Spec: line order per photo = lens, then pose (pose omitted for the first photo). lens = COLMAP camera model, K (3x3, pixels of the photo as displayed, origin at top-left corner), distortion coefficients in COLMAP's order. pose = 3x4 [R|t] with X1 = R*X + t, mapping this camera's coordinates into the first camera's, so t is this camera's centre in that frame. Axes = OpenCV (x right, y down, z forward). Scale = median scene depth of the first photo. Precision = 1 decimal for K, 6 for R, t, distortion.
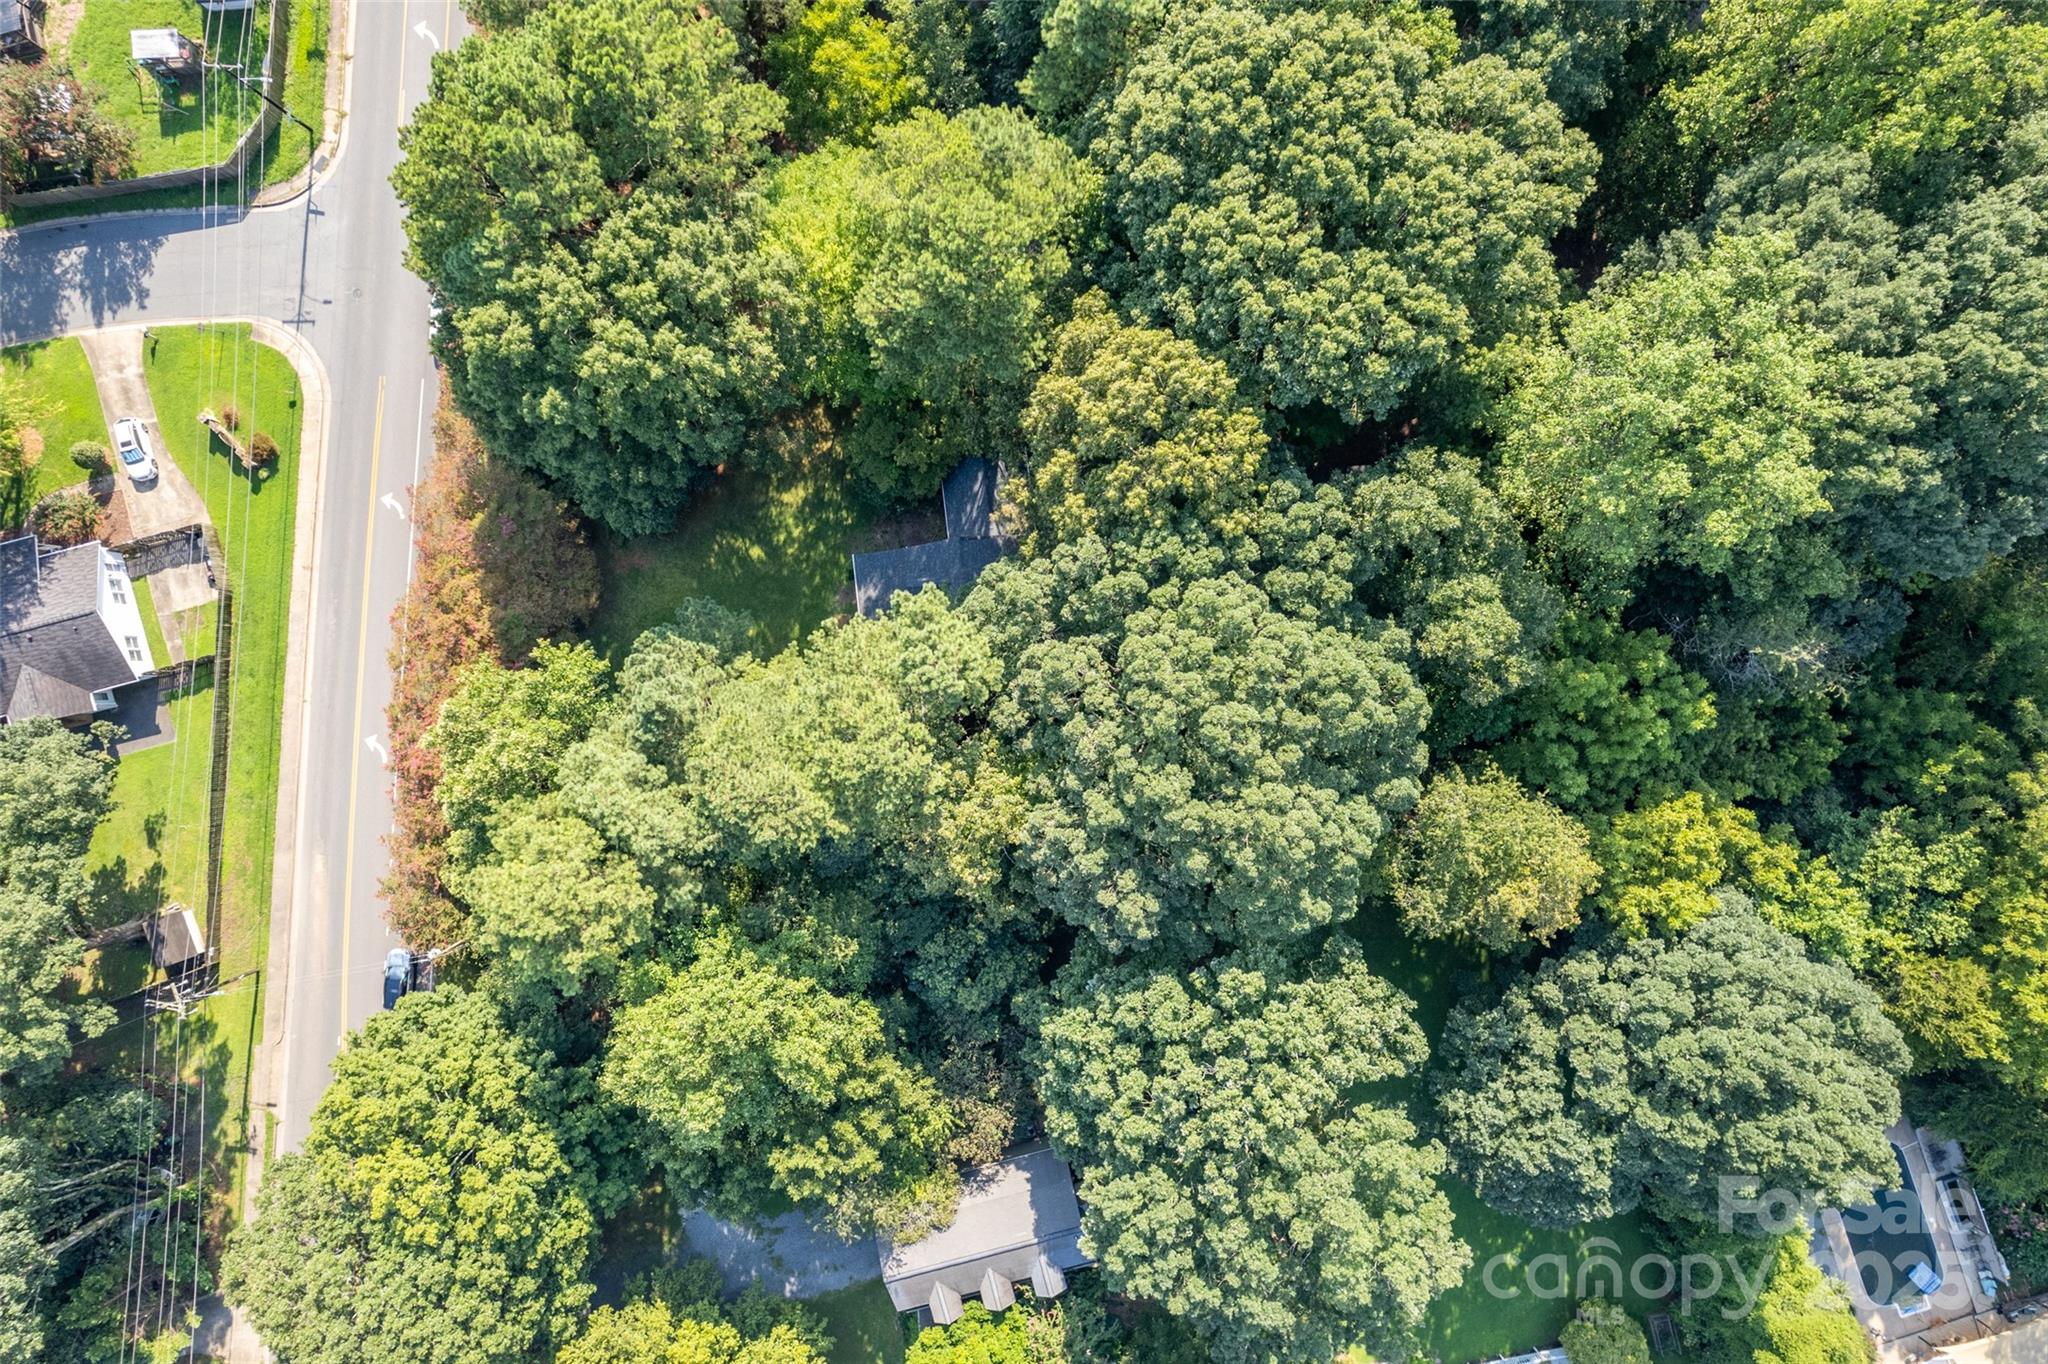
lens RADIAL K [[1334.8, 0, 1022.2], [0, 1334.8, 697.8], [0, 0, 1]] dist [-0.025818, 0.030062]
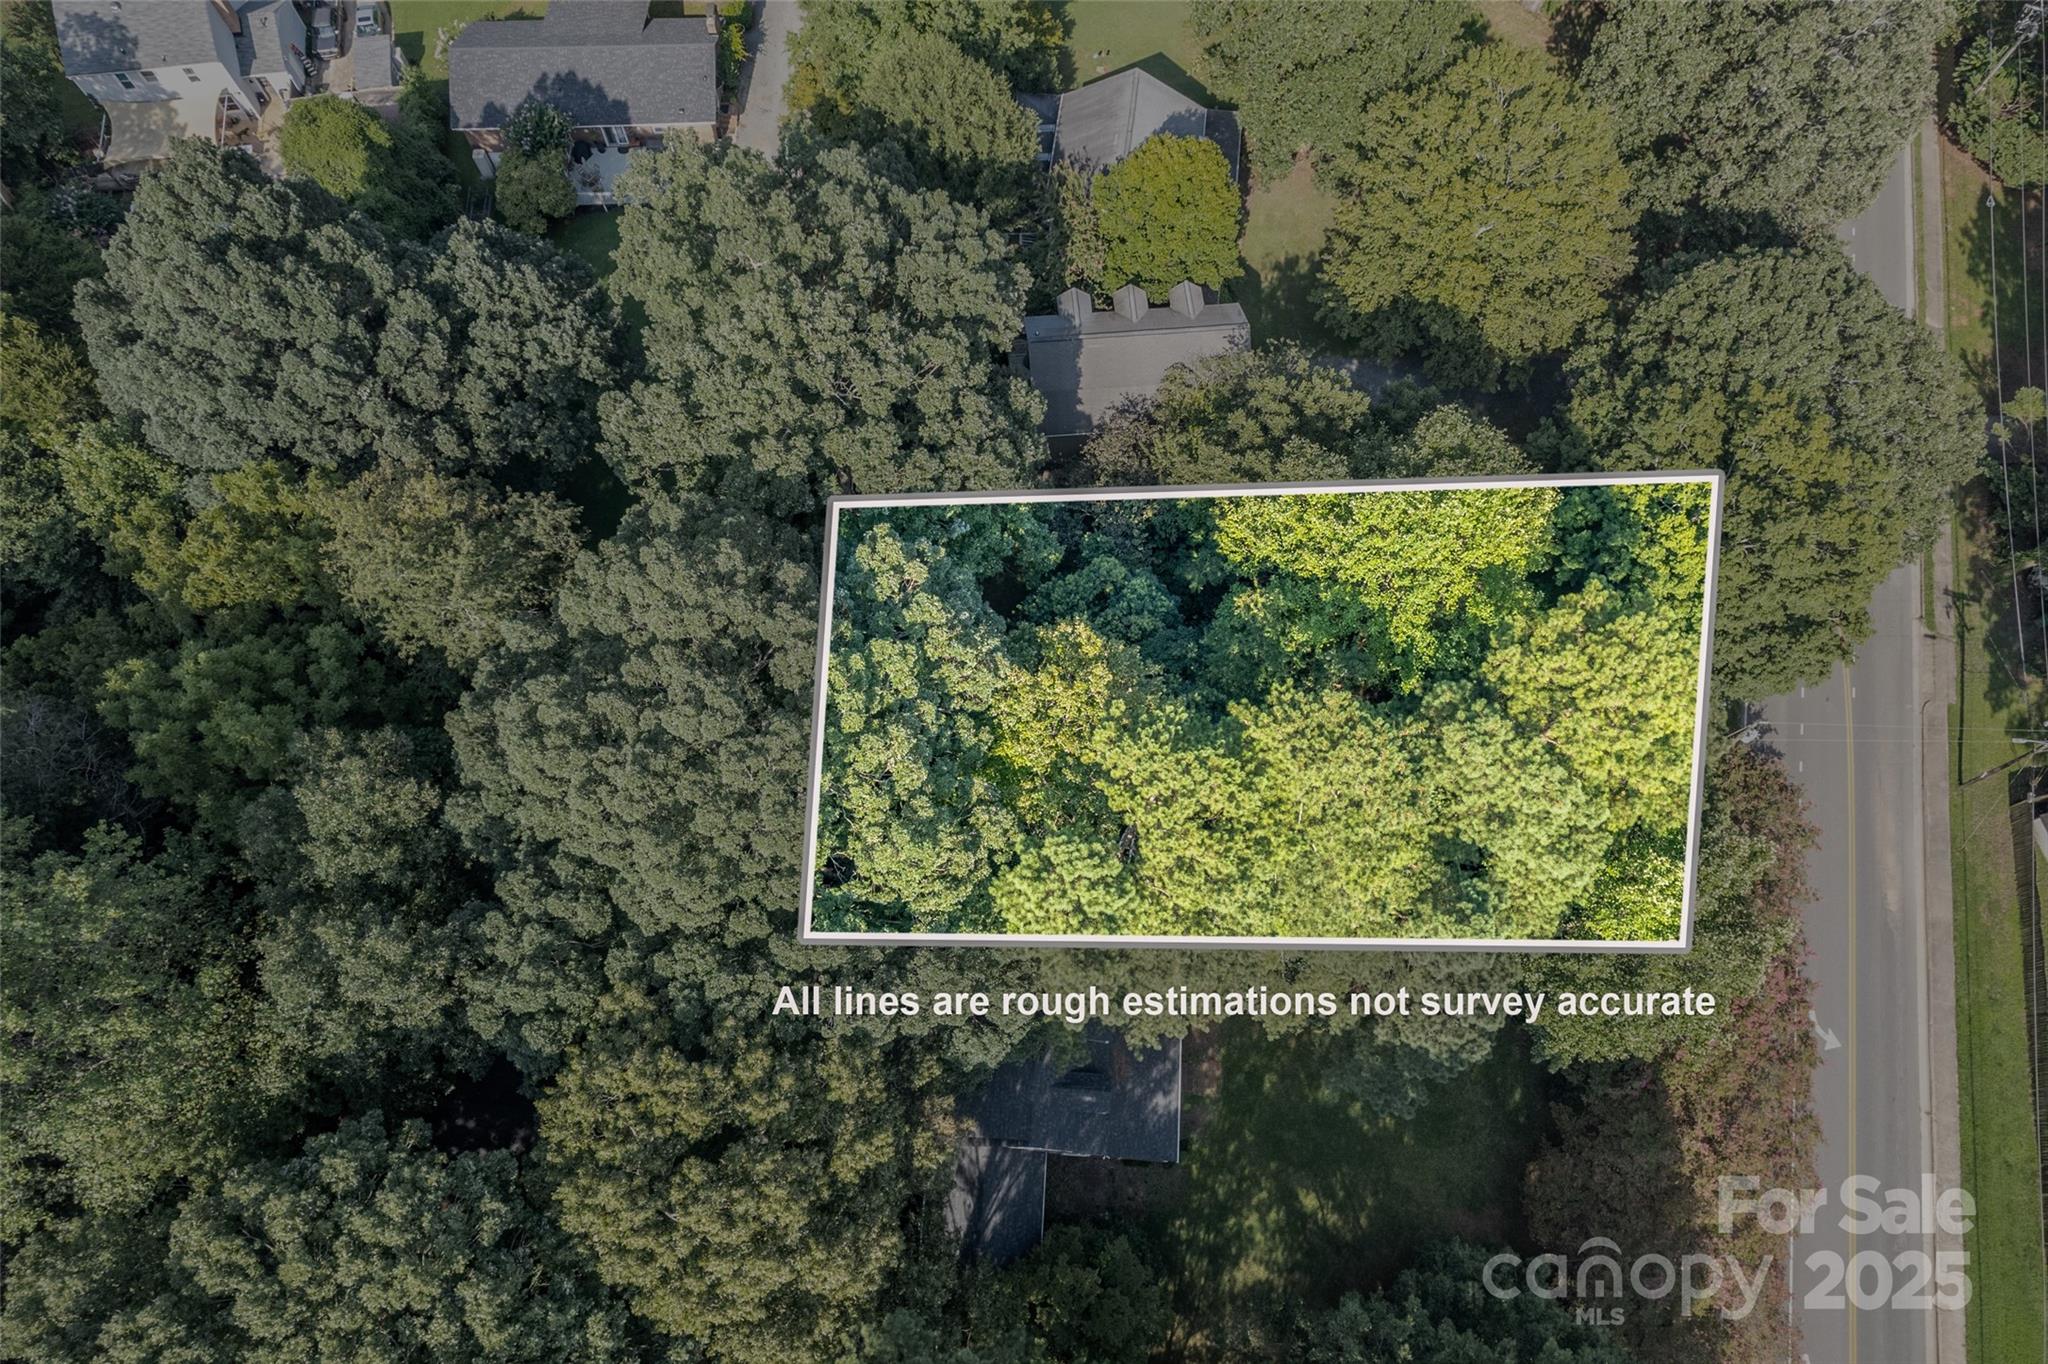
lens RADIAL K [[1334.8, 0, 1029.8], [0, 1334.8, 678.5], [0, 0, 1]] dist [-0.025818, 0.030062]
pose [[-0.984631, -0.160323, 0.069276, -0.066169], [0.174594, -0.913659, 0.367075, -0.180821], [0.004444, 0.373529, 0.927608, 0.265691]]
